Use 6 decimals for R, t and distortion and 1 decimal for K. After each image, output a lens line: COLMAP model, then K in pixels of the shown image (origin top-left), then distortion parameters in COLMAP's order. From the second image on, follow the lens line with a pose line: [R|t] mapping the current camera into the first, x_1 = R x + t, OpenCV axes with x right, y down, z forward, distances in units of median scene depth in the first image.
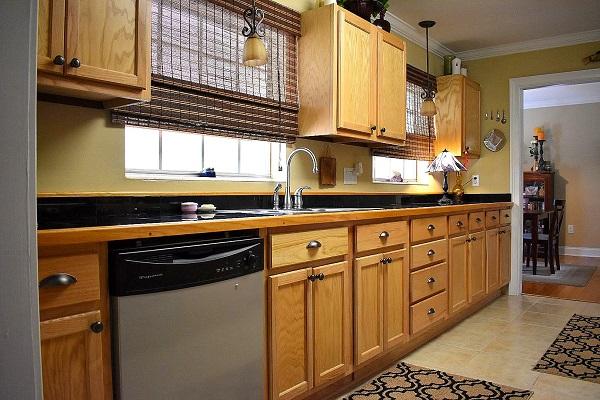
lens RADIAL K [[478.4, 0, 318.4], [0, 478.4, 198.3], [0, 0, 1]] dist [-0.088963, 0.005816]
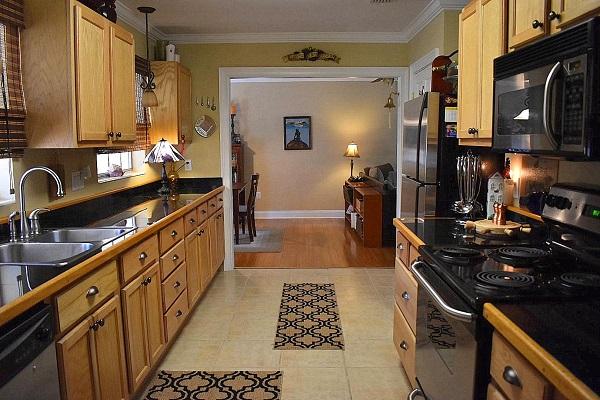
lens RADIAL K [[478.4, 0, 321.1], [0, 478.4, 200.6], [0, 0, 1]] dist [-0.088963, 0.005816]
pose [[0.782539, -0.072091, 0.618414, -0.137465], [0.006668, 0.994187, 0.107459, -0.113613], [-0.622566, -0.079968, 0.778471, 0.022038]]
